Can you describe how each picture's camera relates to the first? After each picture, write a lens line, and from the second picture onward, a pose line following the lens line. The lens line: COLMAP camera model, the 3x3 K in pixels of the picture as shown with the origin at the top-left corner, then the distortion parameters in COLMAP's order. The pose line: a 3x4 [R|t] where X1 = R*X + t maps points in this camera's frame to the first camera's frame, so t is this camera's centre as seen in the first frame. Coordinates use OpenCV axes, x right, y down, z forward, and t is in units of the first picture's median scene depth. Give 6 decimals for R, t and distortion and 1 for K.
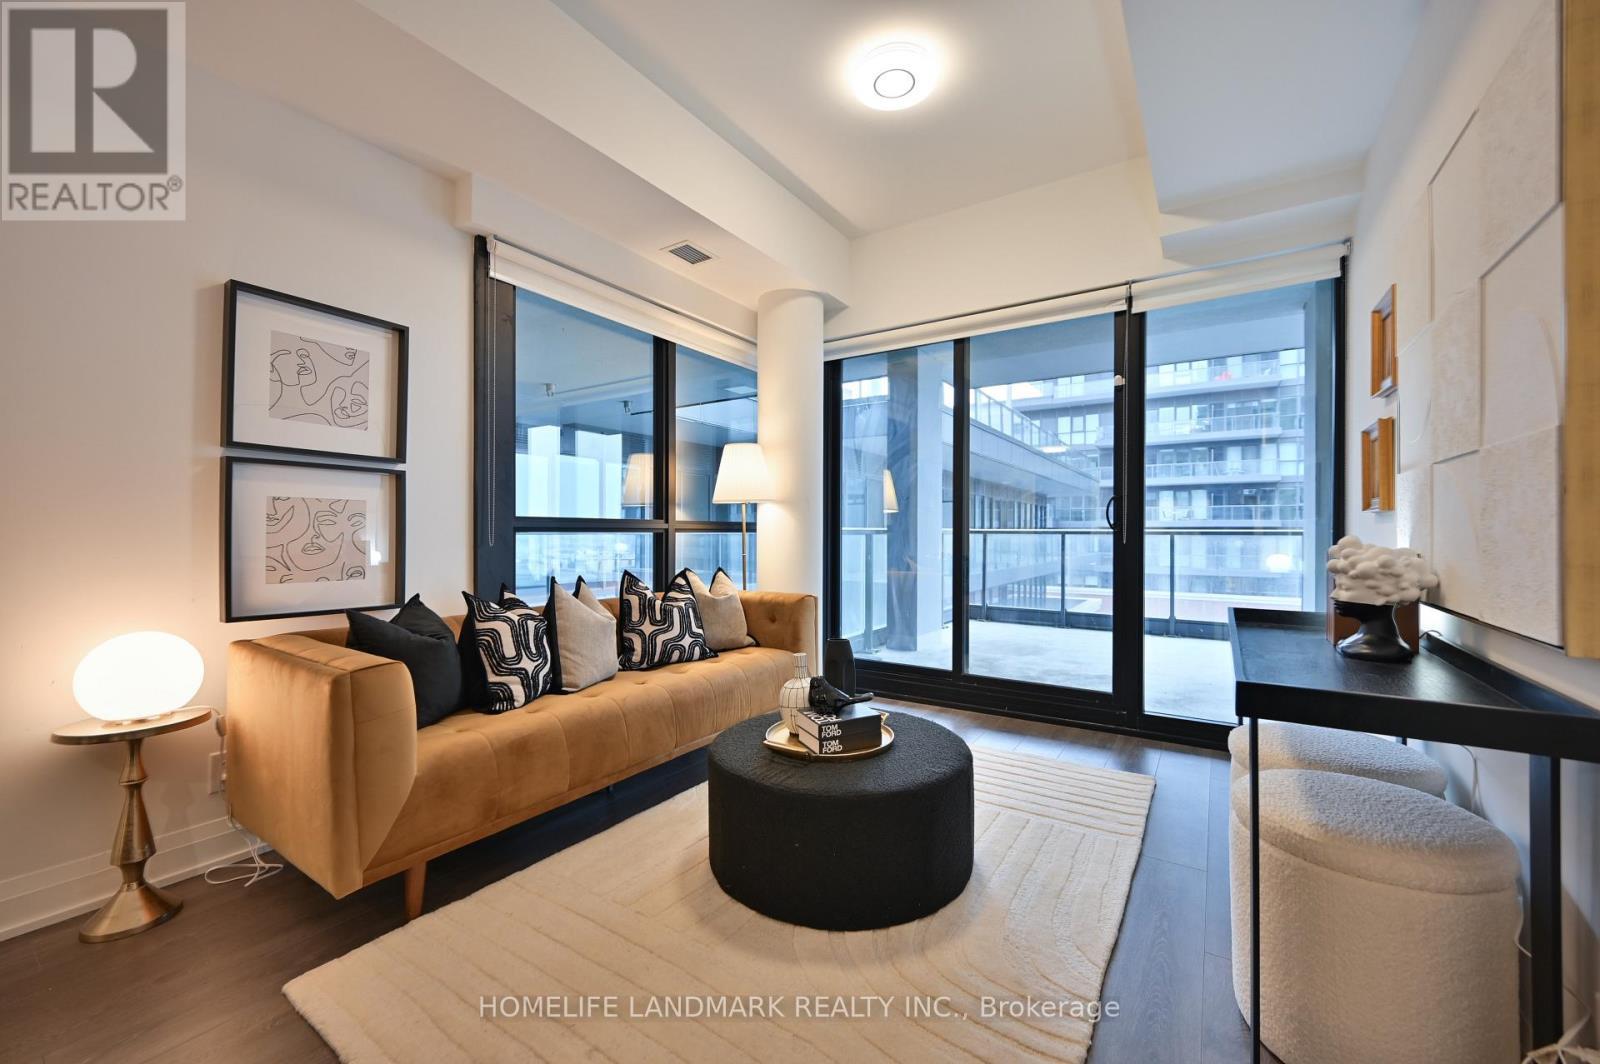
lens RADIAL K [[638.6, 0, 800.0], [0, 638.6, 532.0], [0, 0, 1]] dist [0.000510, 0.000029]
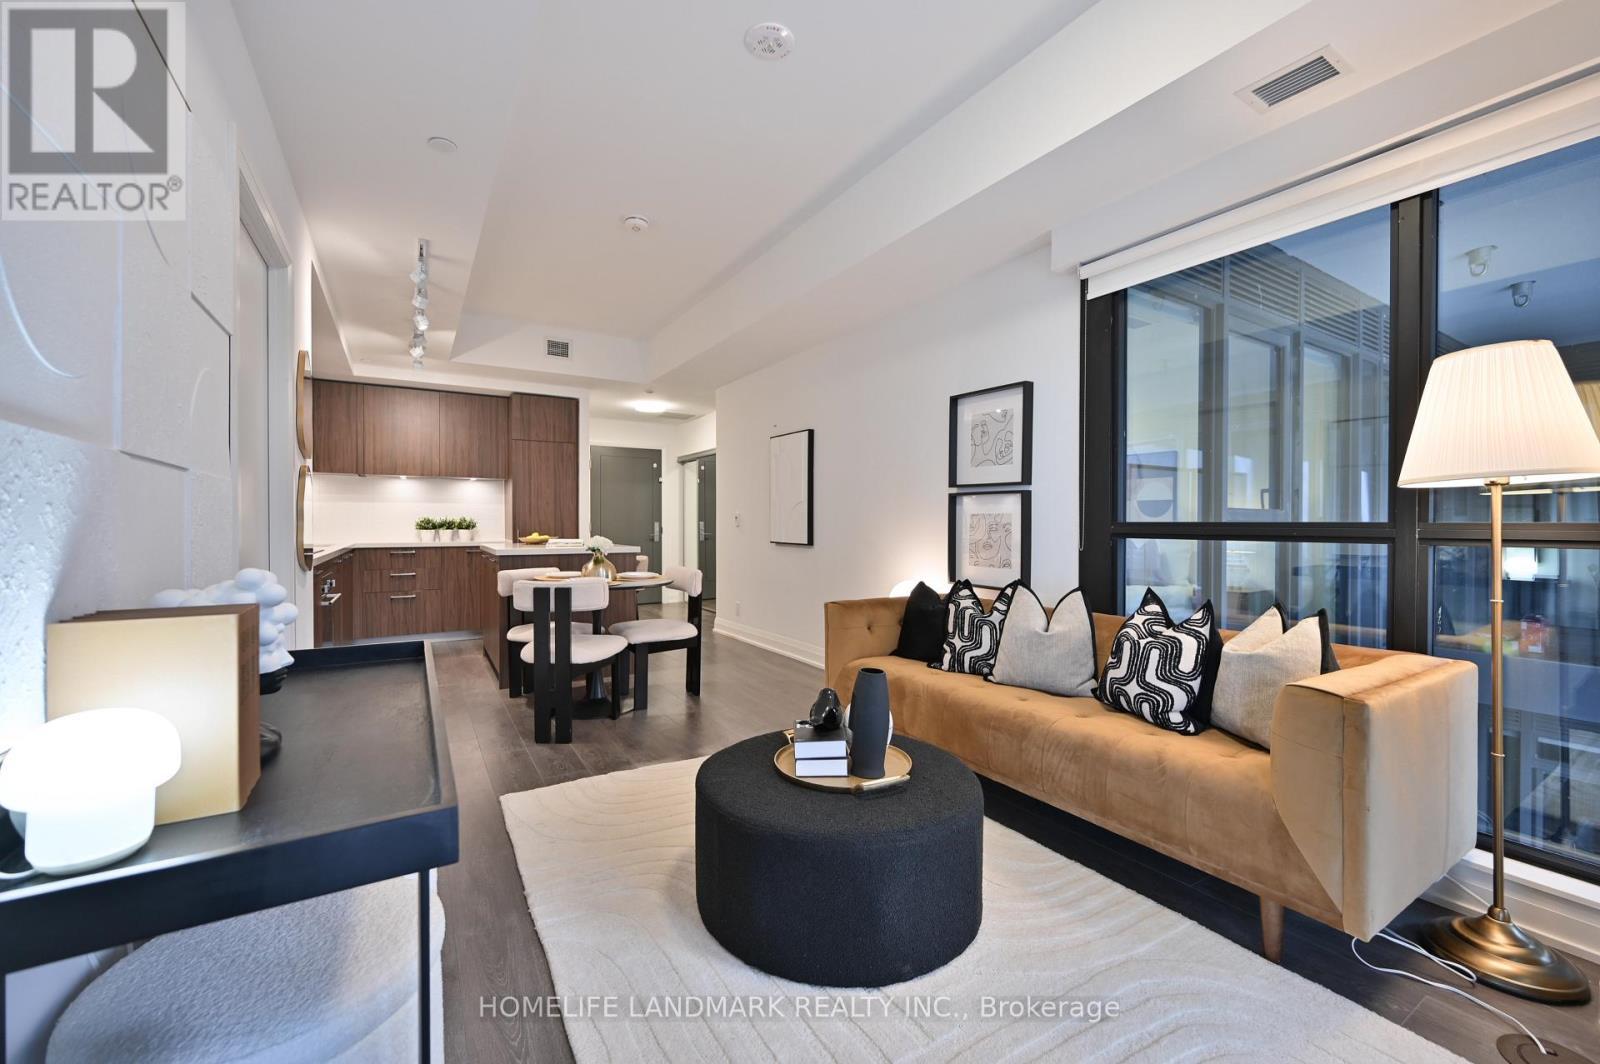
lens RADIAL K [[638.8, 0, 792.1], [0, 638.8, 524.4], [0, 0, 1]] dist [0.000035, -0.000043]
pose [[-0.424643, -0.003839, -0.905353, 0.811149], [-0.005561, 0.999983, -0.001632, -0.021000], [0.905344, 0.004341, -0.424657, 1.169122]]
